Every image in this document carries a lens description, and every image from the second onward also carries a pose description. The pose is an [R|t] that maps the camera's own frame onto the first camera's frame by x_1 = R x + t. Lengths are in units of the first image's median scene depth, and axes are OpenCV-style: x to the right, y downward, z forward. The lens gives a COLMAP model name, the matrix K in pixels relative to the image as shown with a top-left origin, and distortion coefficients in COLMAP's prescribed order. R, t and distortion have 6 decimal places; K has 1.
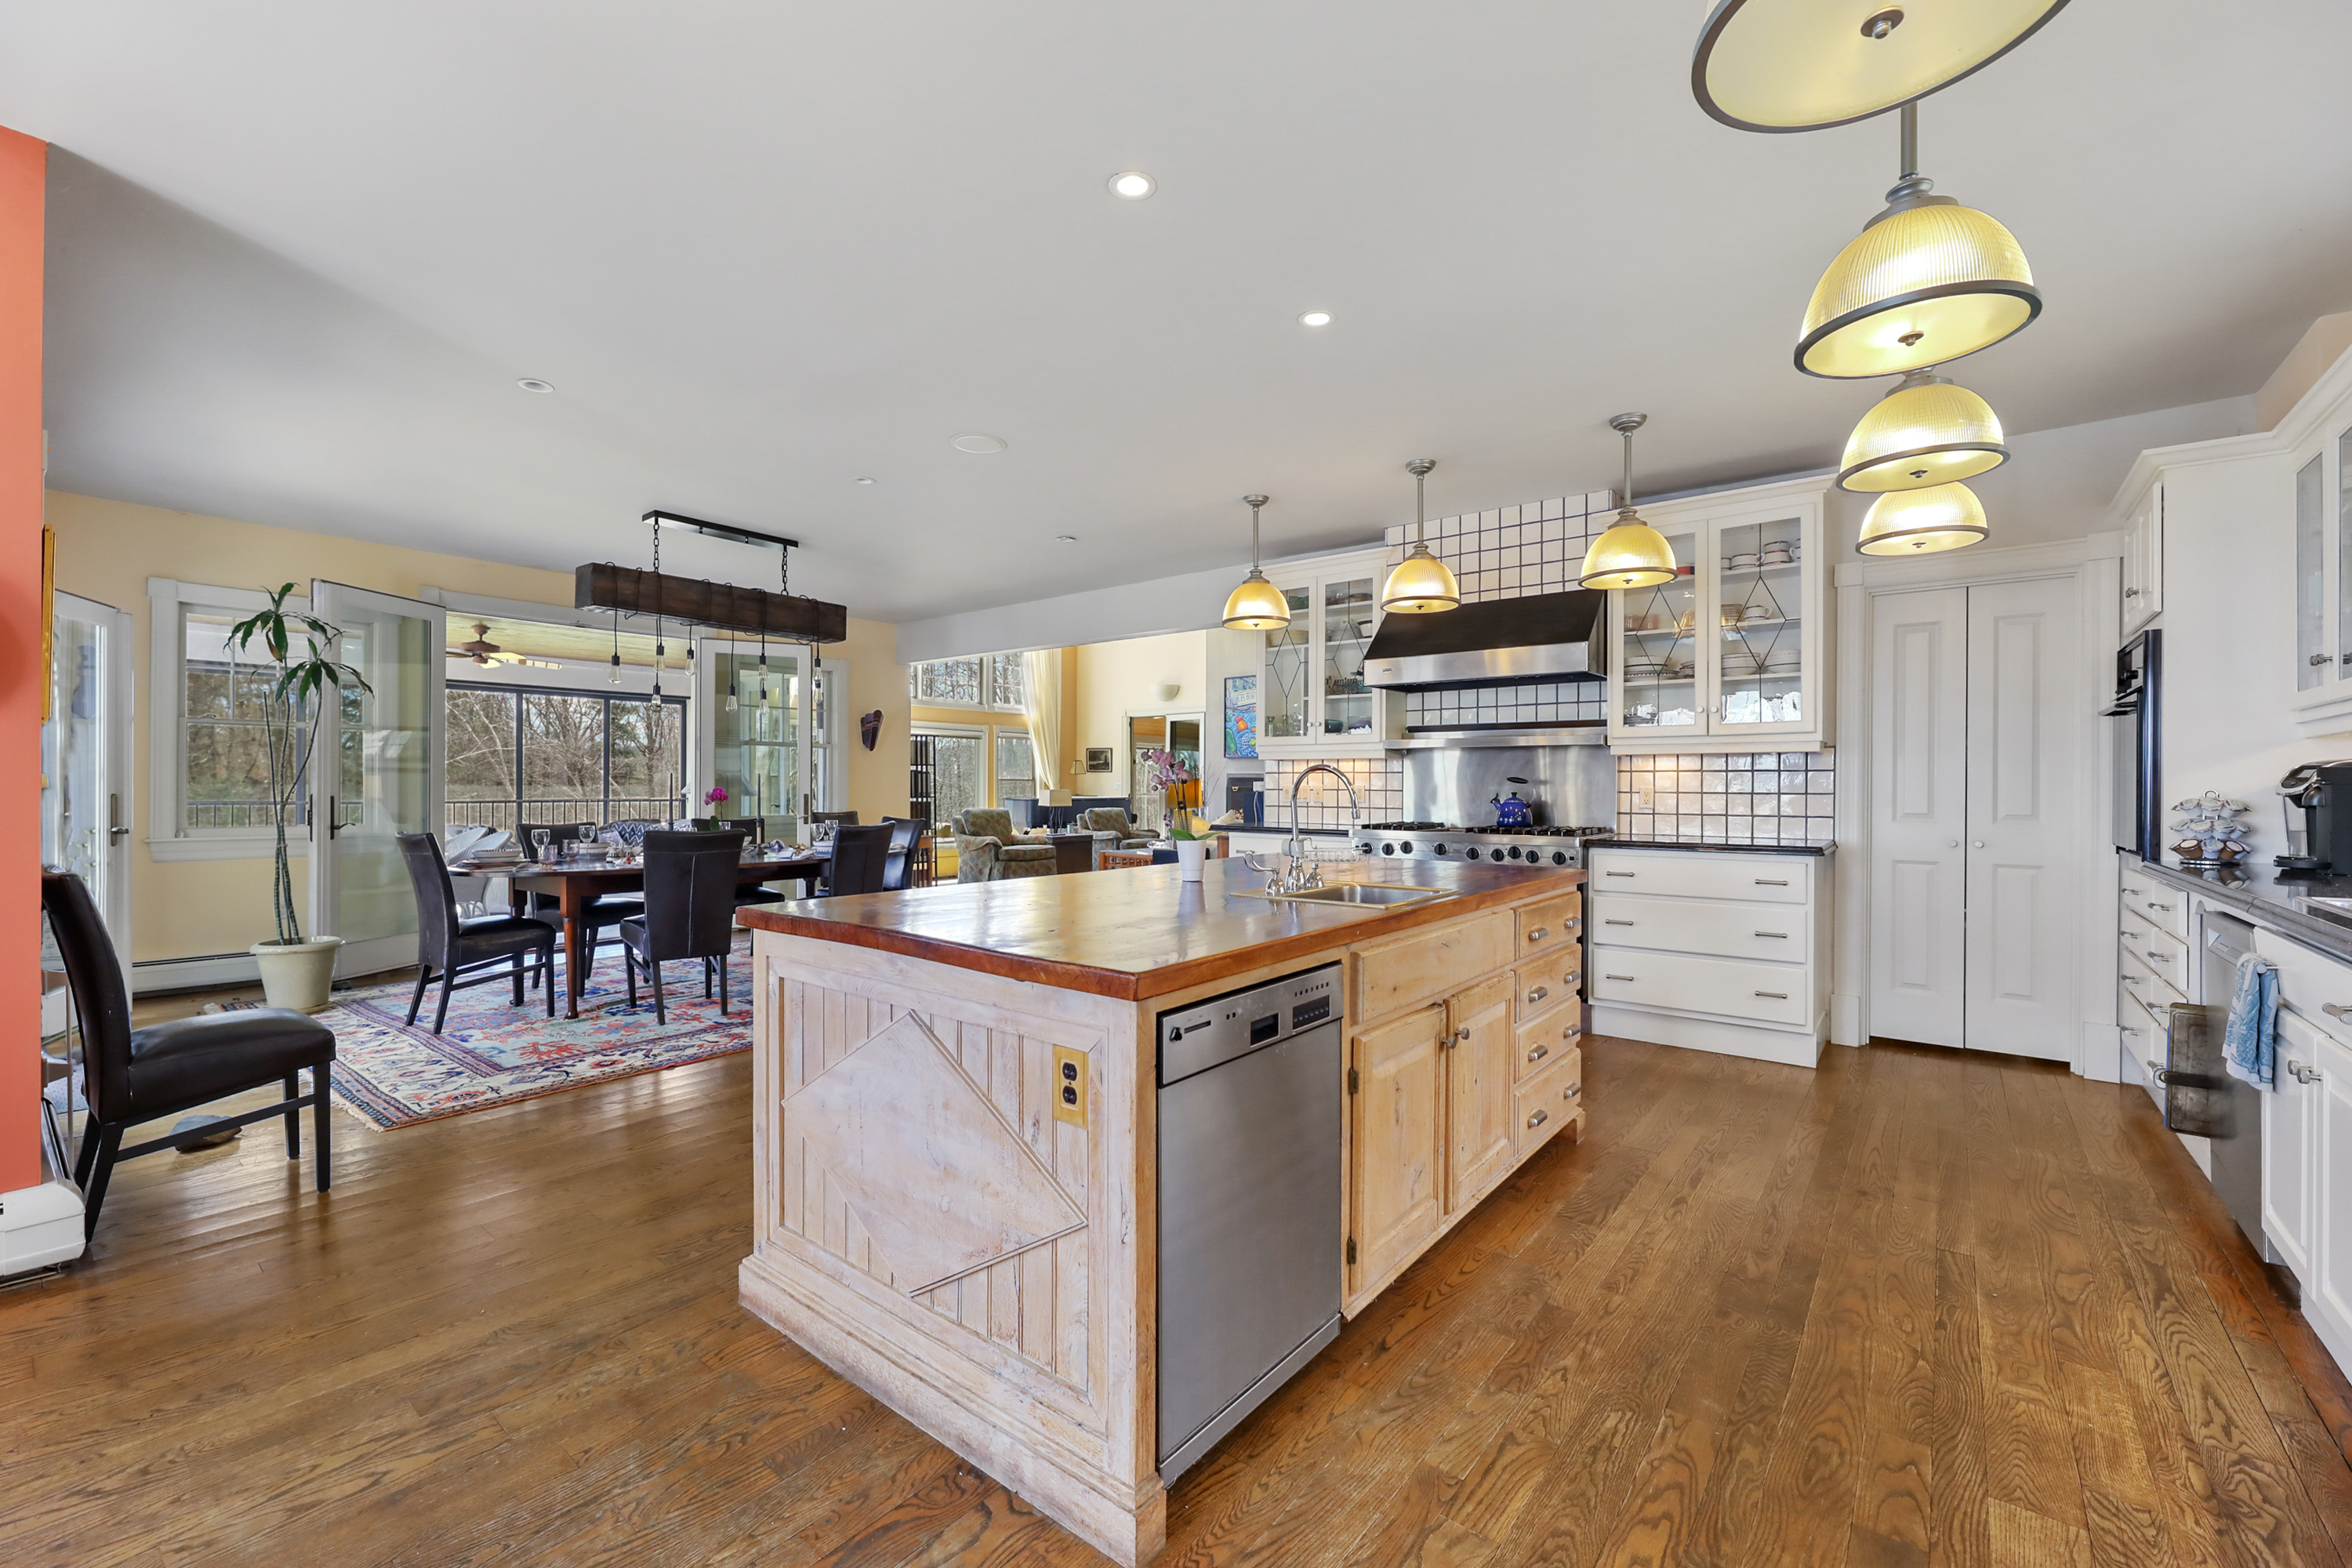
lens RADIAL K [[960.6, 0, 1170.1], [0, 960.6, 784.9], [0, 0, 1]] dist [0.008027, -0.000369]
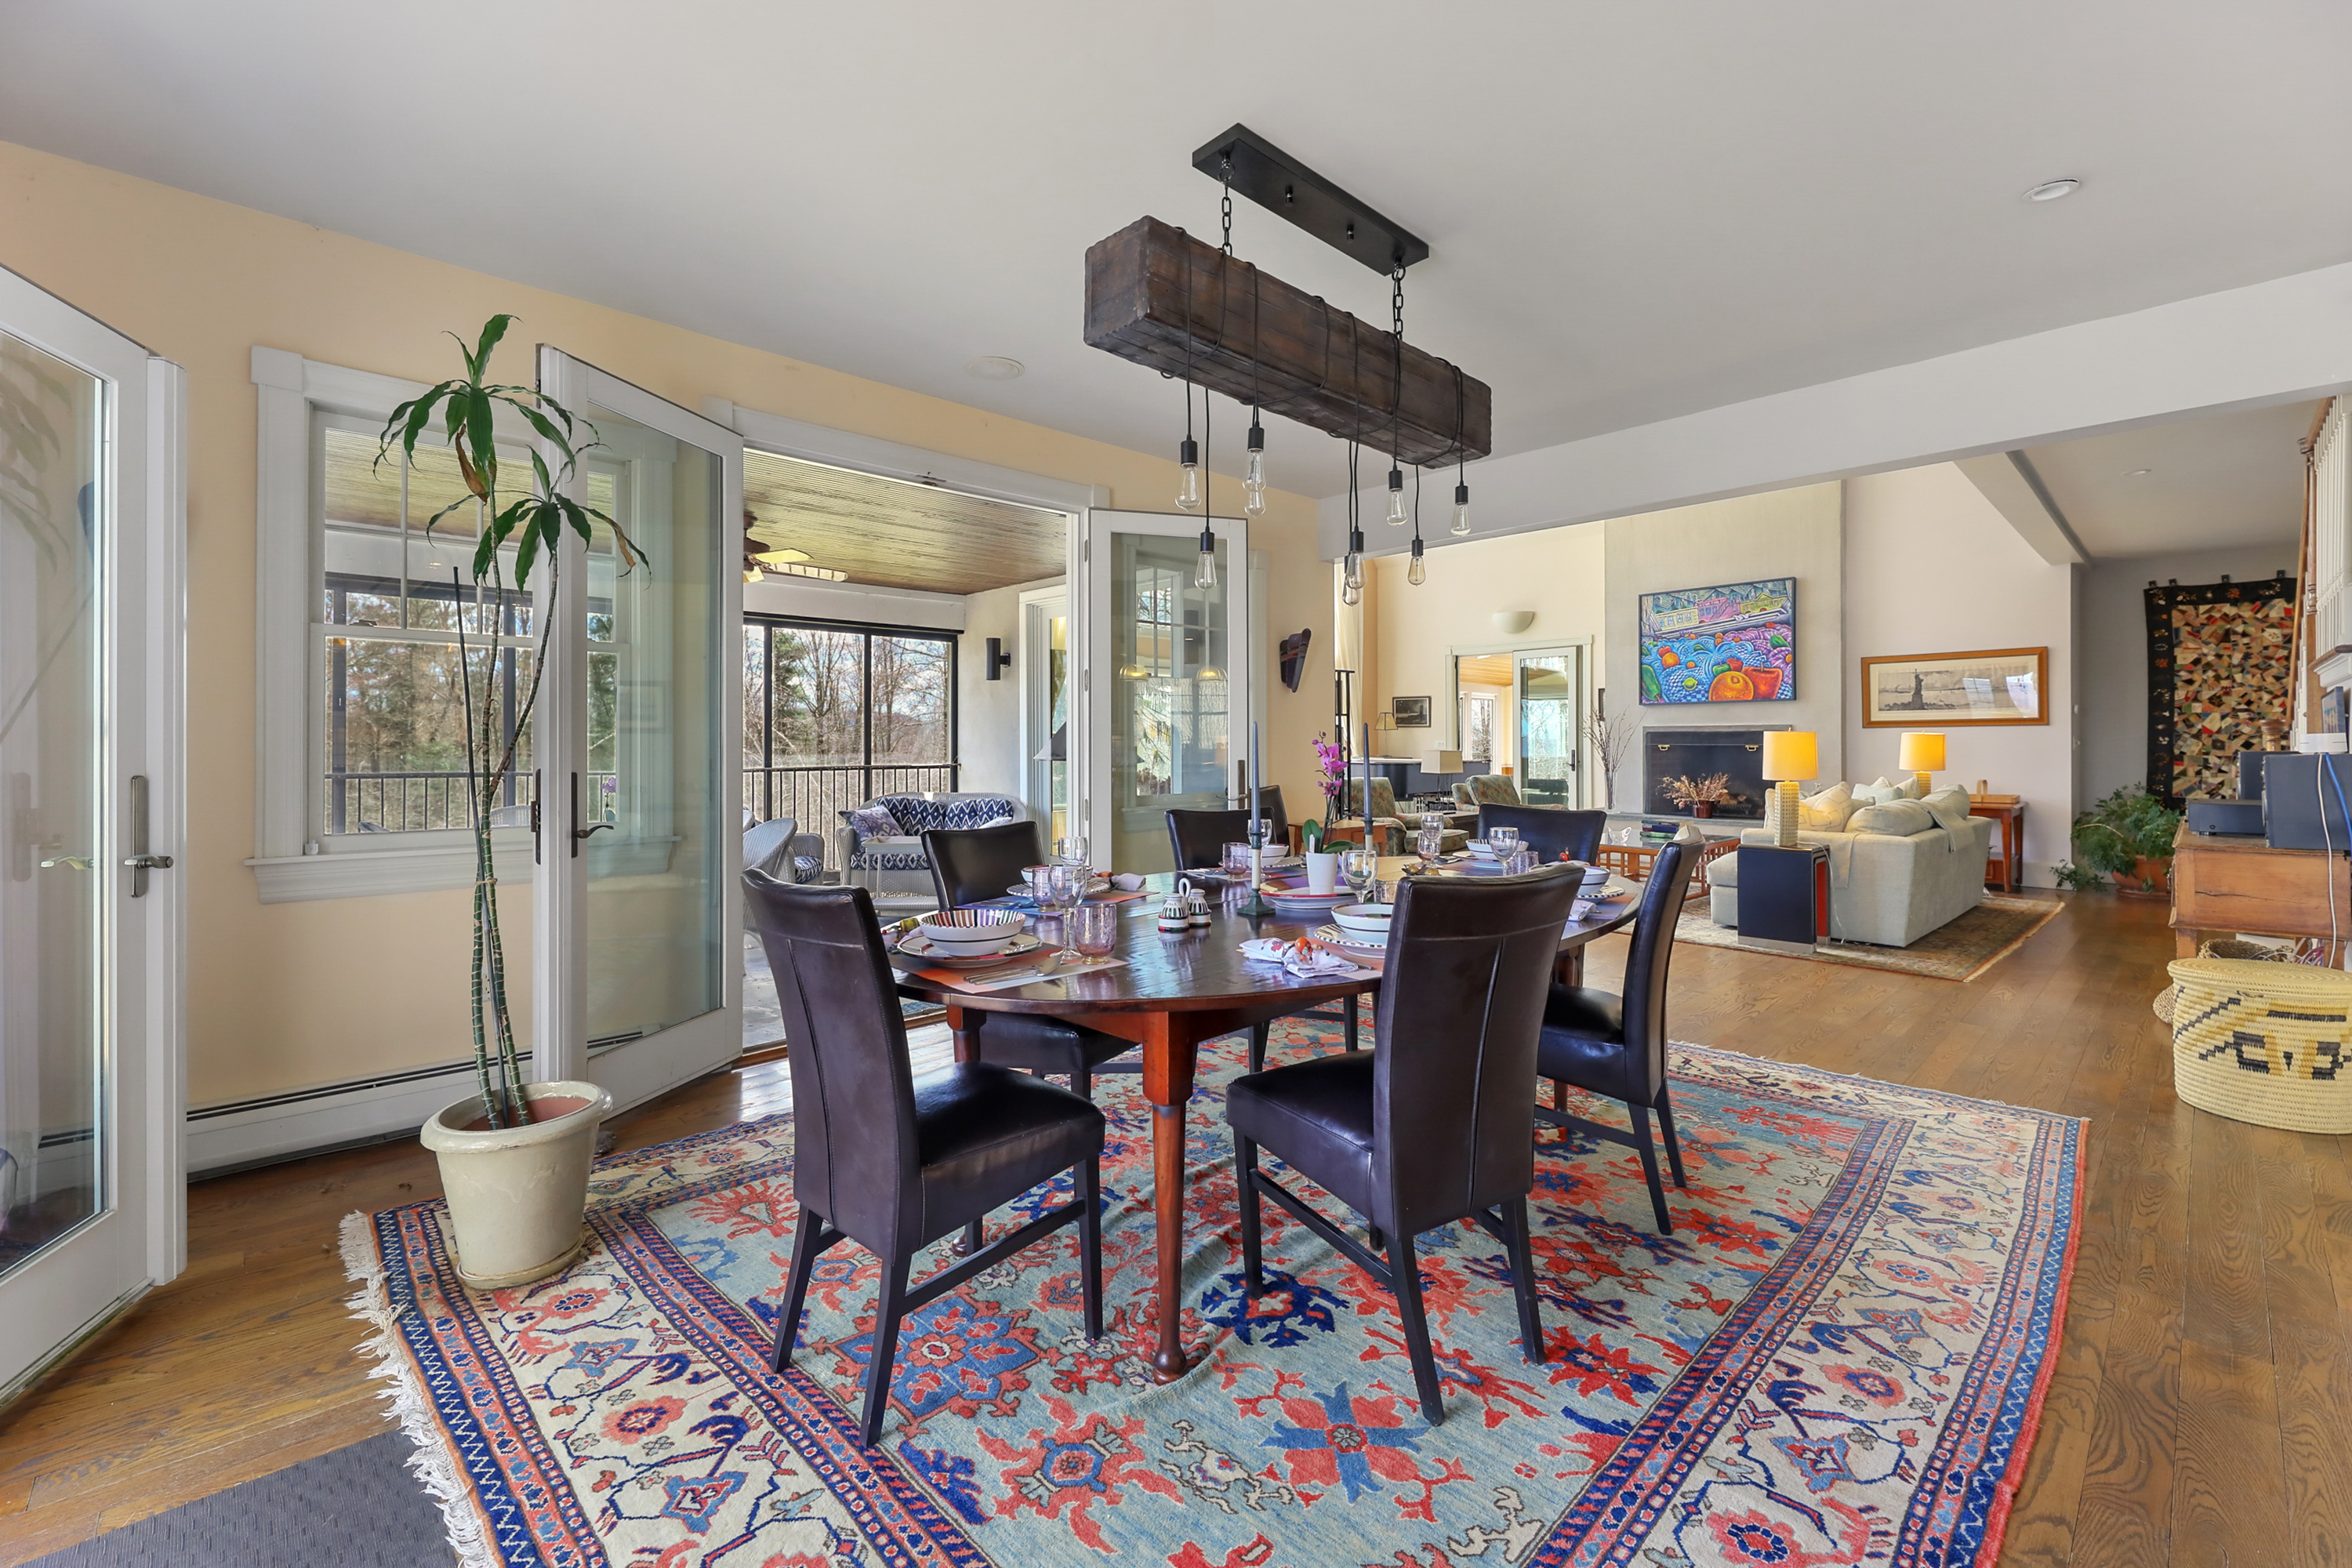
lens RADIAL K [[984.9, 0, 1175.5], [0, 984.9, 741.9], [0, 0, 1]] dist [0.000029, -0.002025]
pose [[0.991093, -0.006387, -0.133019, -0.479410], [0.006235, 0.999979, -0.001562, -0.001994], [0.133026, 0.000719, 0.991112, 0.522835]]
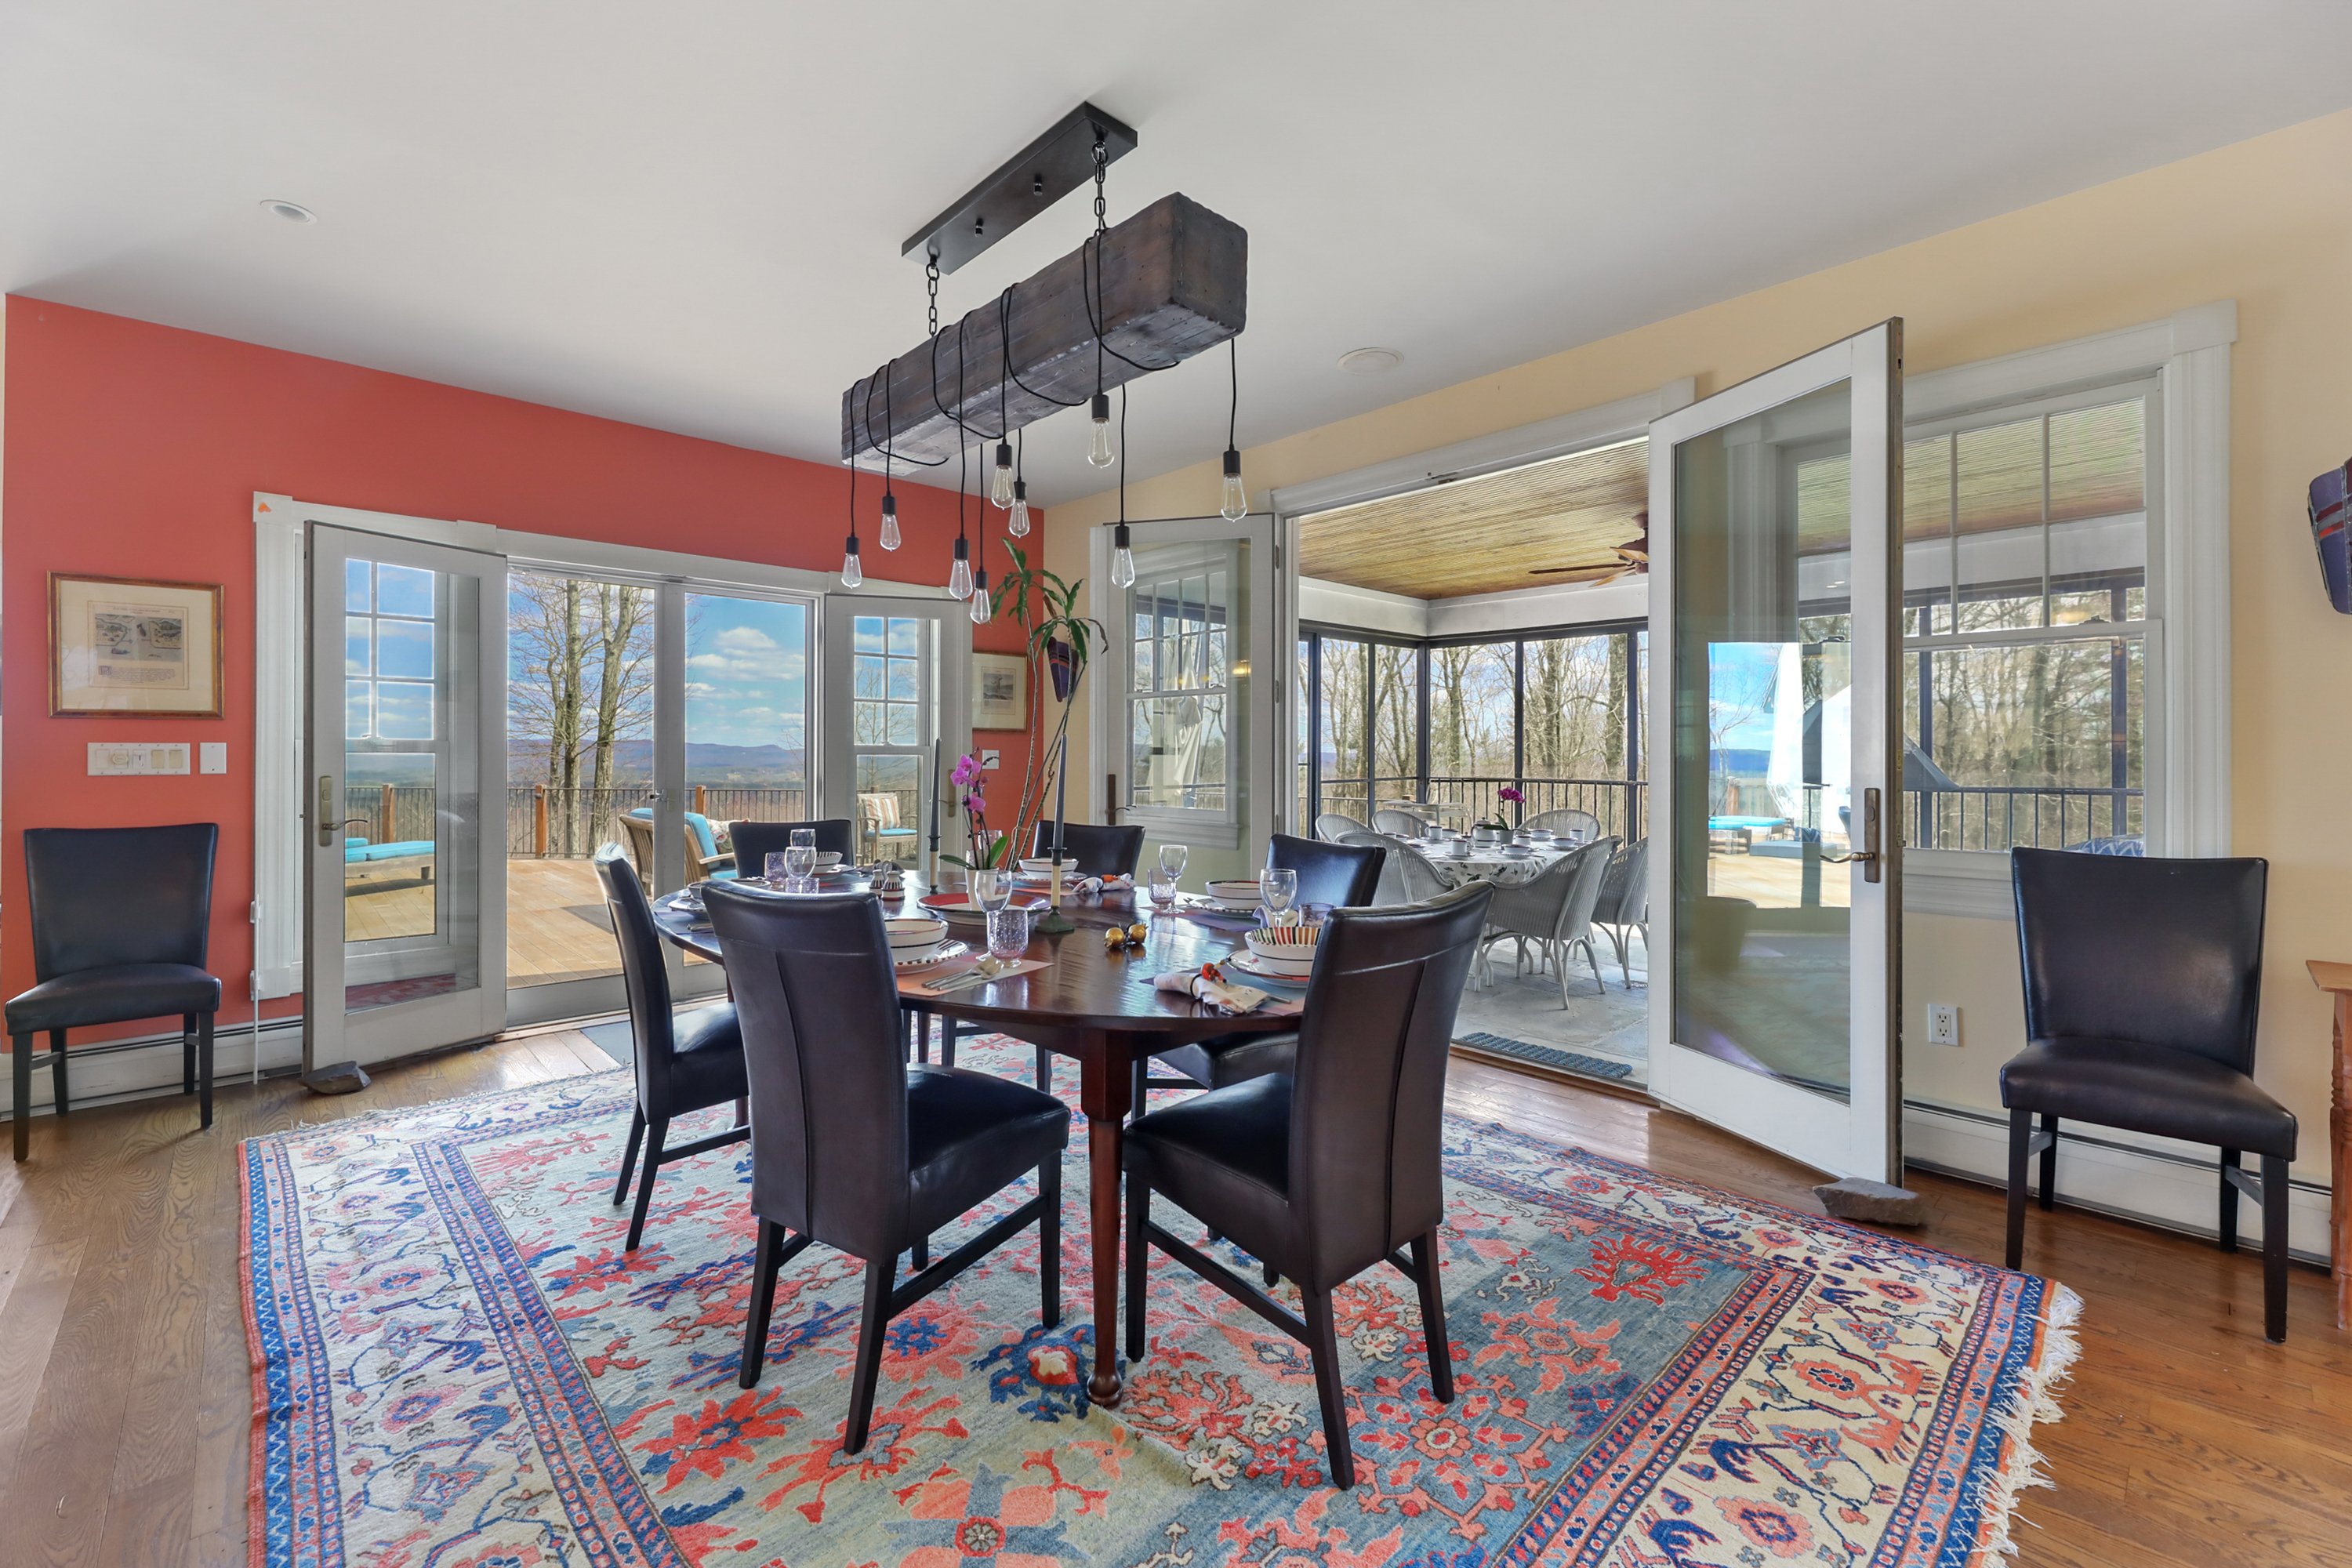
lens RADIAL K [[984.9, 0, 1136.1], [0, 984.9, 754.9], [0, 0, 1]] dist [0.000029, -0.002025]
pose [[-0.161382, -0.002241, -0.986889, -0.018731], [0.000567, 0.999997, -0.002363, -0.000649], [0.986892, -0.000941, -0.161380, 1.158117]]
